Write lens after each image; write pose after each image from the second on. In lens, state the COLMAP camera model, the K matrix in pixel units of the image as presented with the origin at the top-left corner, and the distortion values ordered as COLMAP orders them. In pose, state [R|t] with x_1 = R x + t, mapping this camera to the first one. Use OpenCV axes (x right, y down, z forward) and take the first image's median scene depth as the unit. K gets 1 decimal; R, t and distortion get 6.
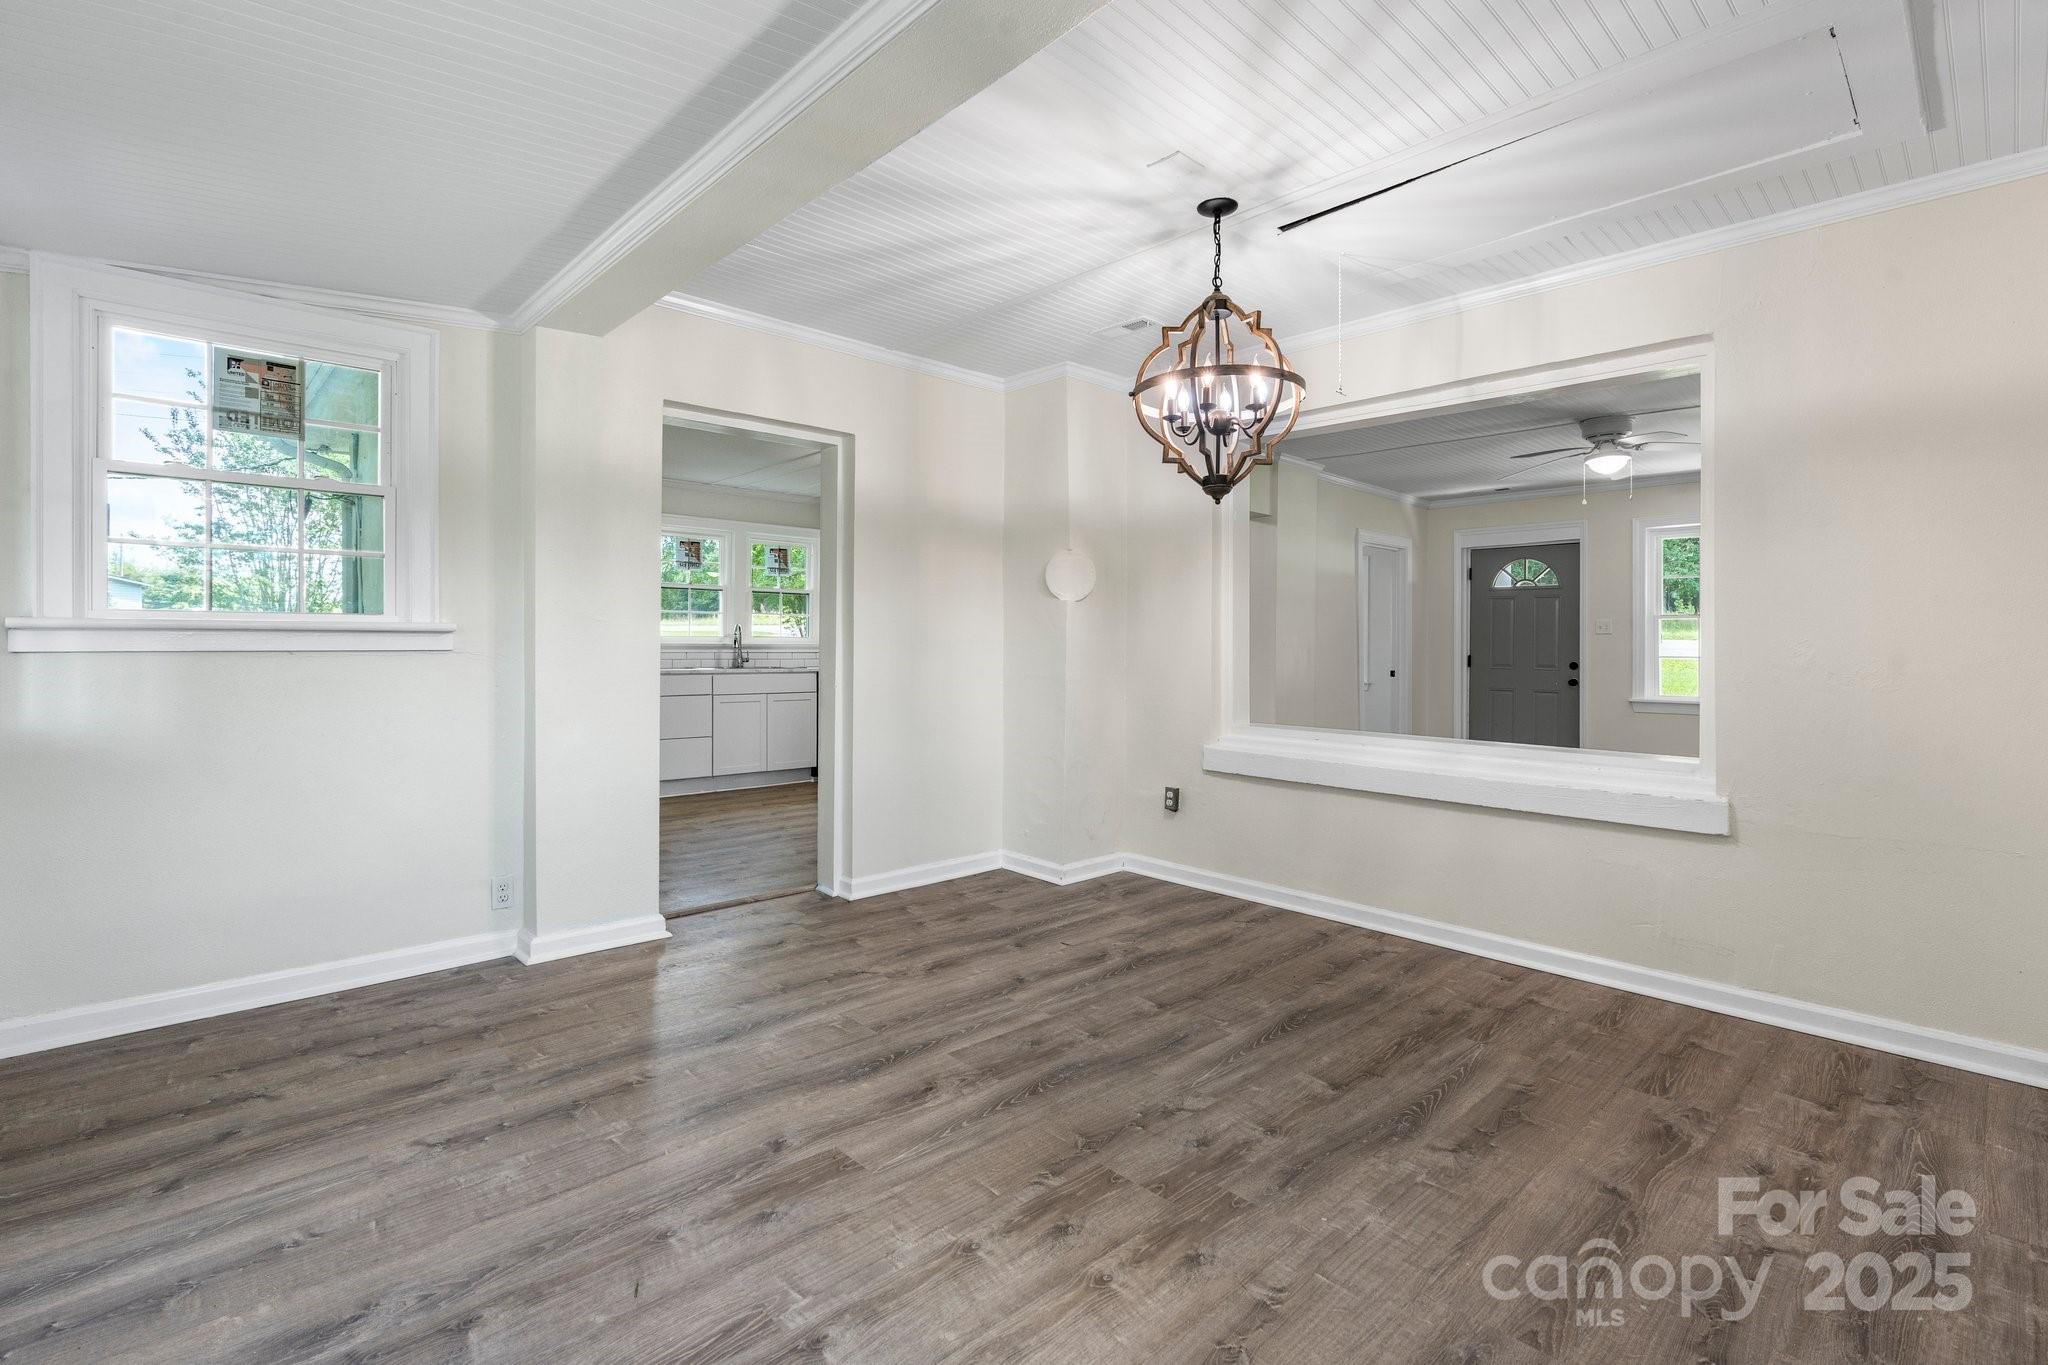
lens RADIAL K [[926.9, 0, 1023.8], [0, 926.9, 664.5], [0, 0, 1]] dist [-0.010539, 0.002381]
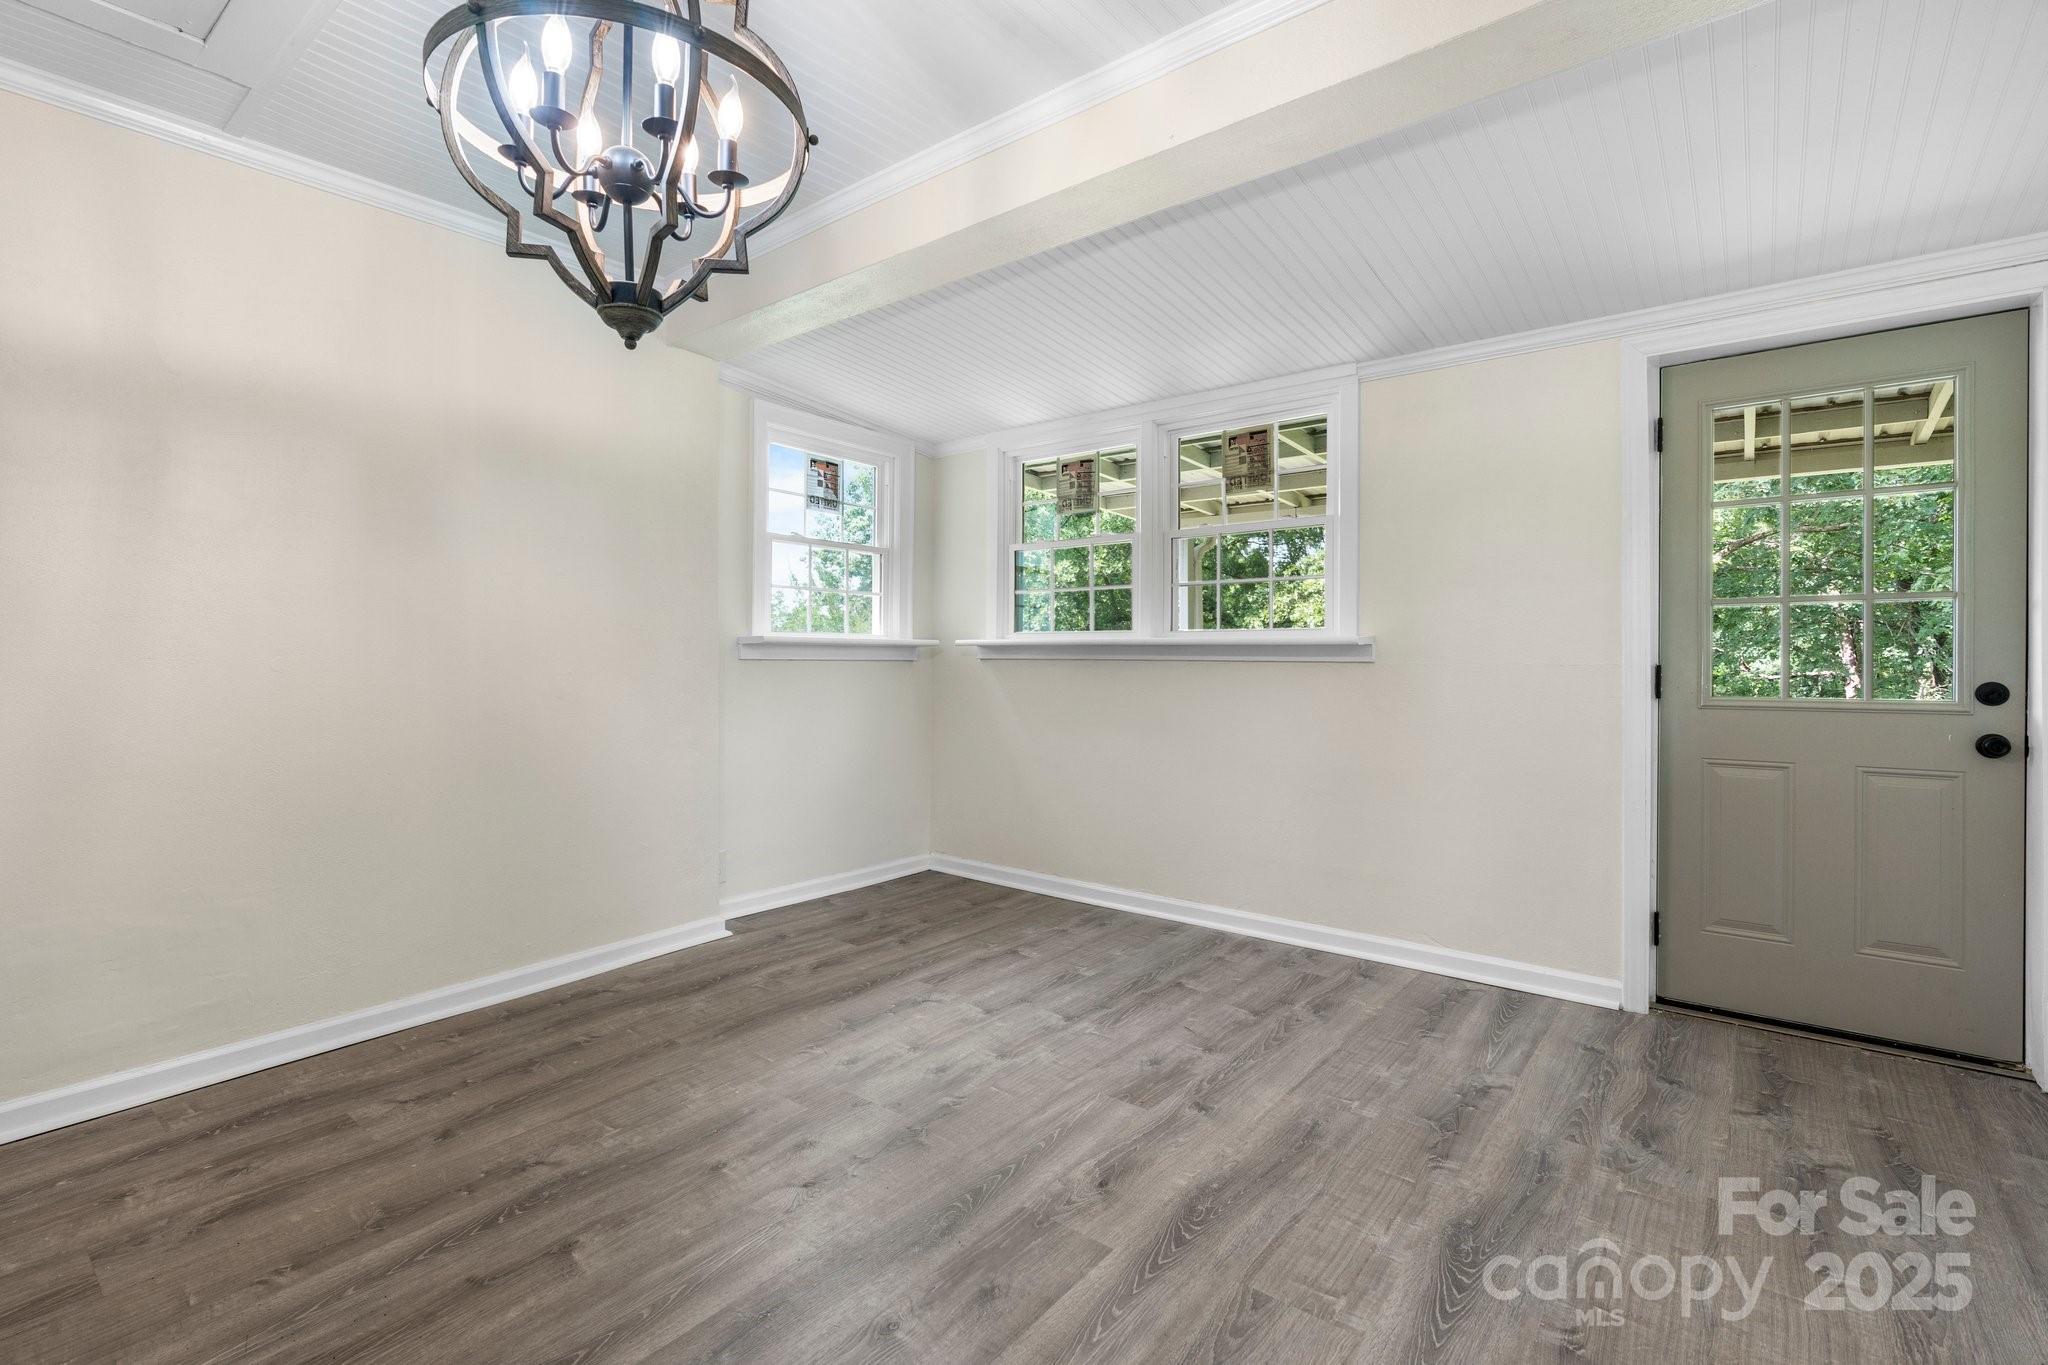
lens RADIAL K [[926.9, 0, 1024.8], [0, 926.9, 663.4], [0, 0, 1]] dist [-0.010539, 0.002381]
pose [[-0.990263, -0.006474, -0.139058, 0.092406], [-0.009287, 0.999765, 0.019590, -0.024759], [0.138899, 0.020690, -0.990090, 1.953736]]
